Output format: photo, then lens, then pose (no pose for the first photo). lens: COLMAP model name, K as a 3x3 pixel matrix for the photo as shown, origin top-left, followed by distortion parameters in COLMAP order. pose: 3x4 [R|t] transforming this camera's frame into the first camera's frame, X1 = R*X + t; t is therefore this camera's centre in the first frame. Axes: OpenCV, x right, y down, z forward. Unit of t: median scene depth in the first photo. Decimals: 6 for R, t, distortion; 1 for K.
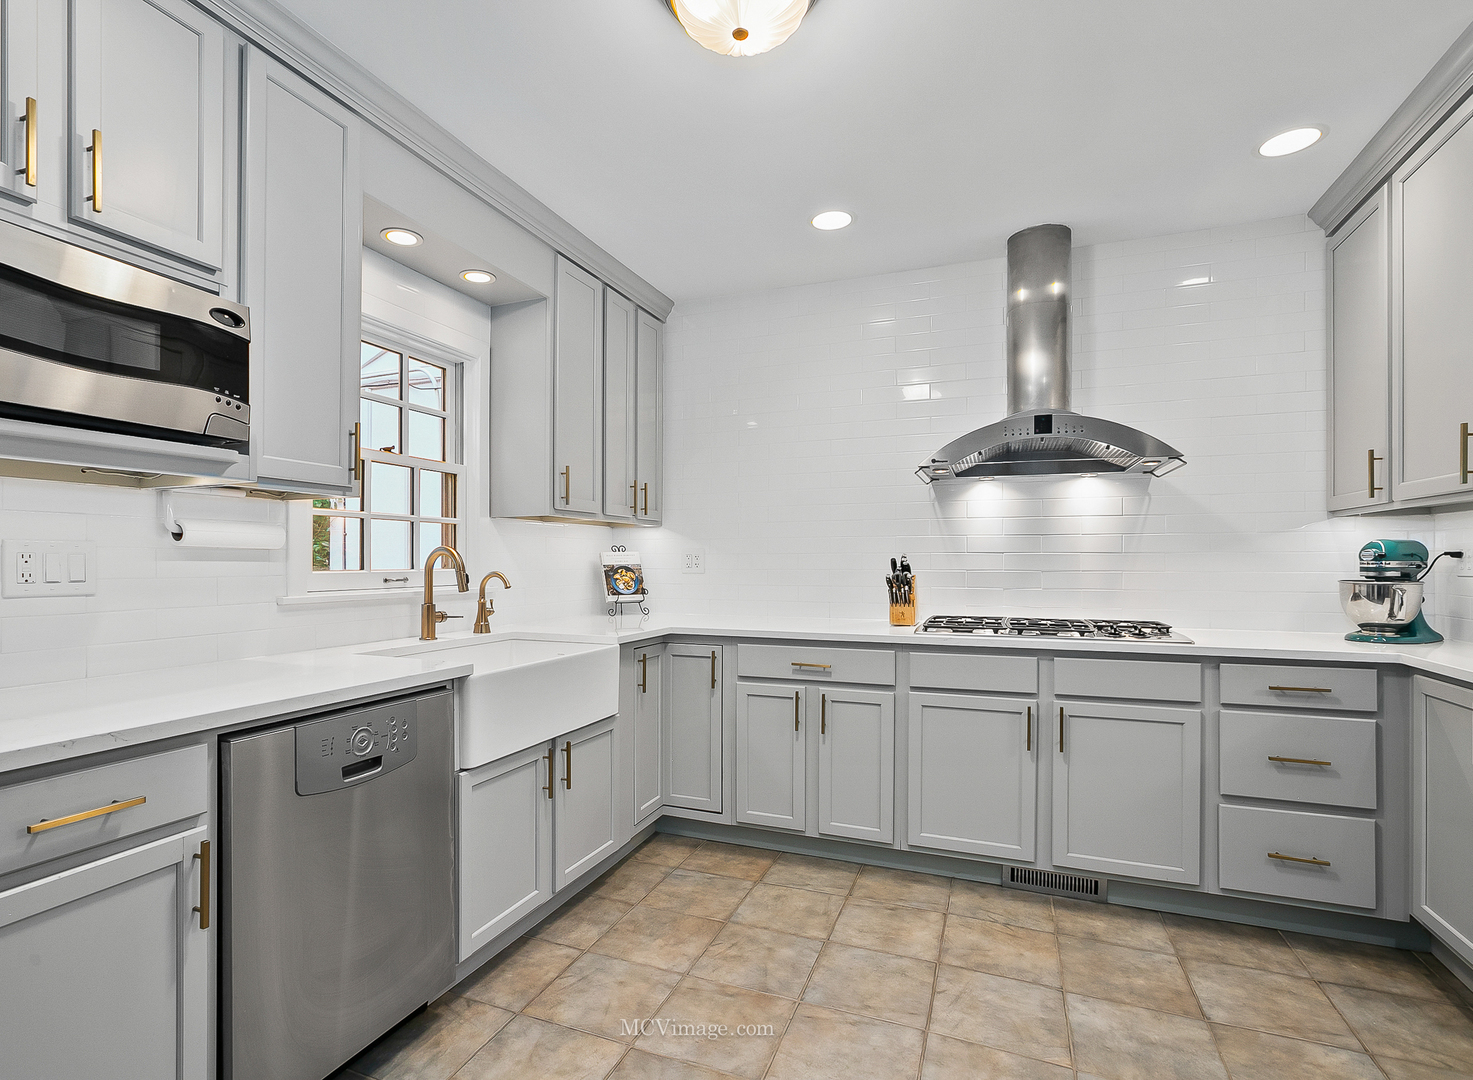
lens RADIAL K [[721.0, 0, 732.5], [0, 721.0, 558.7], [0, 0, 1]] dist [-0.011295, 0.003625]
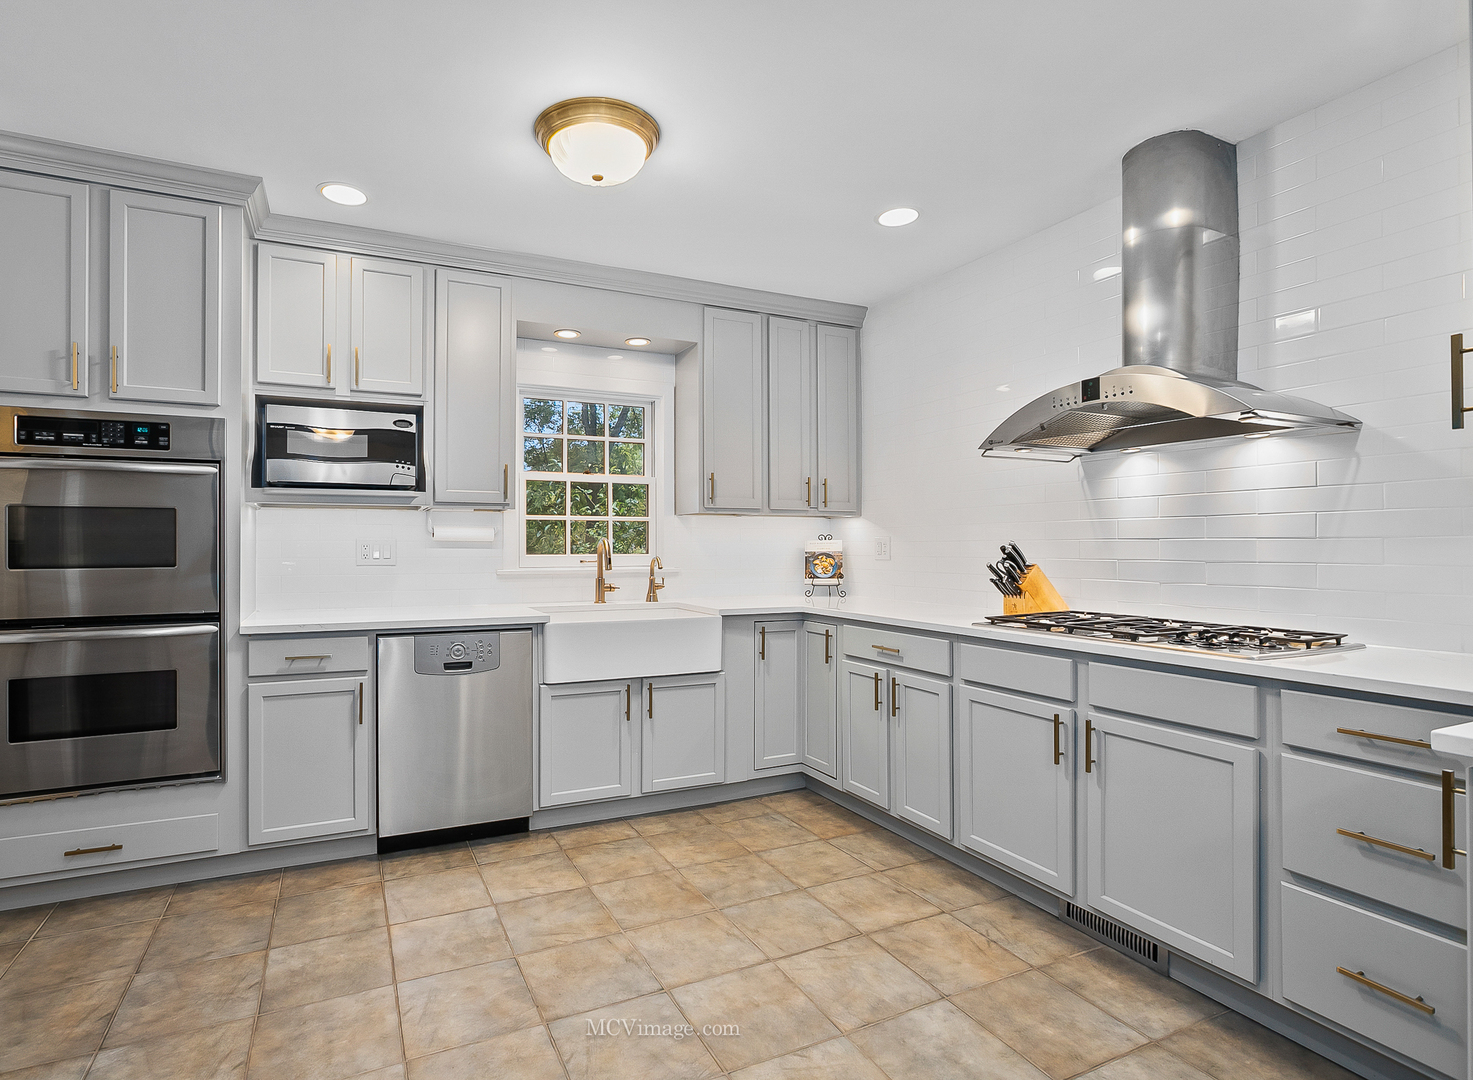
lens RADIAL K [[765.4, 0, 736.3], [0, 765.4, 539.8], [0, 0, 1]] dist [0.004898, 0.002332]
pose [[0.739515, -0.007165, -0.673102, 0.751614], [0.002431, 0.999965, -0.007973, -0.001310], [0.673136, 0.004259, 0.739507, 0.040768]]
